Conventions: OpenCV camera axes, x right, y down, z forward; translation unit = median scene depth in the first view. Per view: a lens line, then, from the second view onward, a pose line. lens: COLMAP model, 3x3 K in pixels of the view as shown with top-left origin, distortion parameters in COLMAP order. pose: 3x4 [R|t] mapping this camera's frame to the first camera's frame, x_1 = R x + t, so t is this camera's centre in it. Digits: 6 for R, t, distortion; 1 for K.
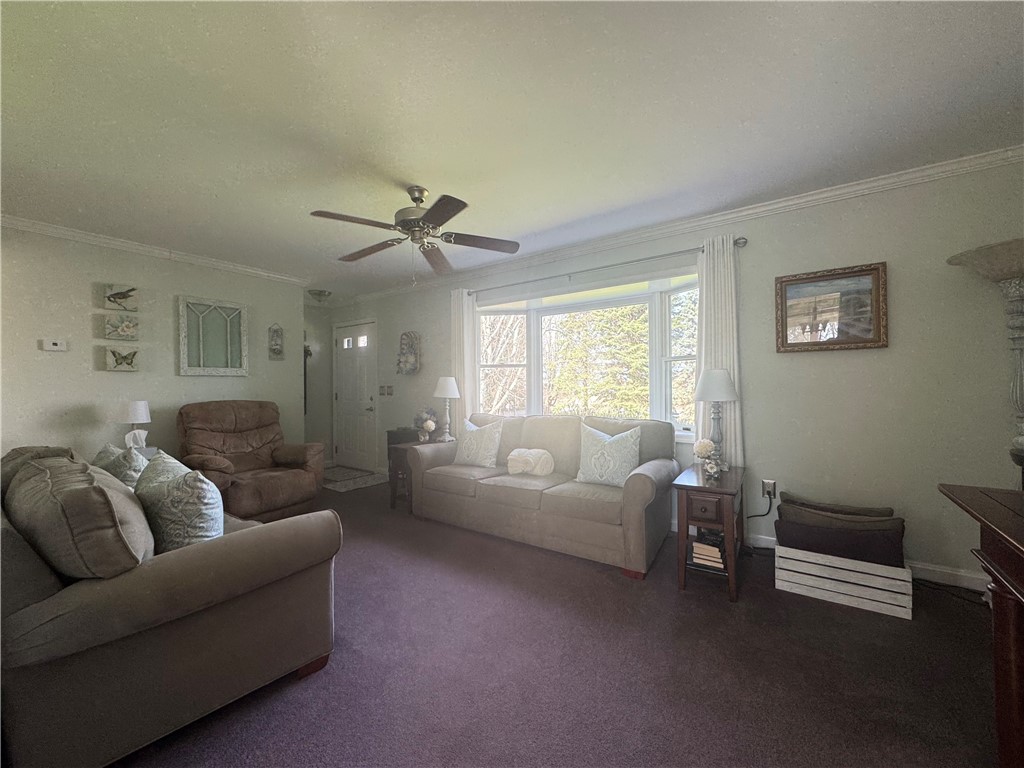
lens RADIAL K [[406.6, 0, 512.7], [0, 406.6, 388.0], [0, 0, 1]] dist [-0.006856, 0.000687]
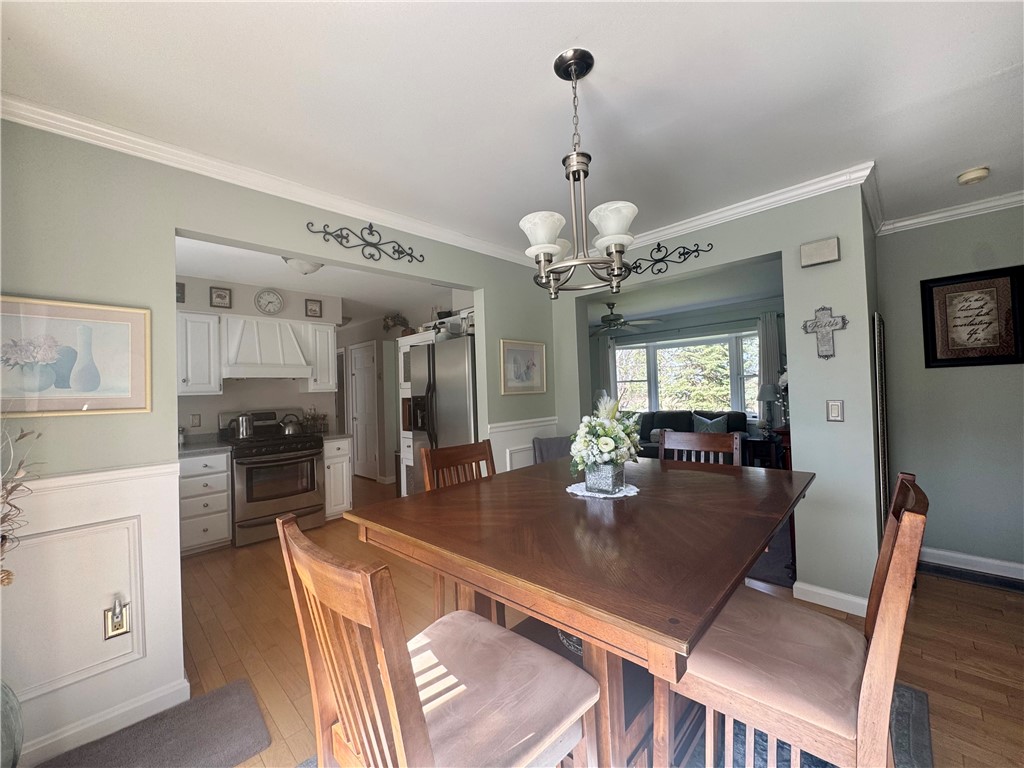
lens RADIAL K [[406.6, 0, 511.9], [0, 406.6, 388.7], [0, 0, 1]] dist [-0.006856, 0.000687]
pose [[0.987377, -0.026427, -0.156168, -0.241959], [0.025328, 0.999638, -0.009026, -0.022245], [0.156350, 0.004956, 0.987689, -0.661513]]
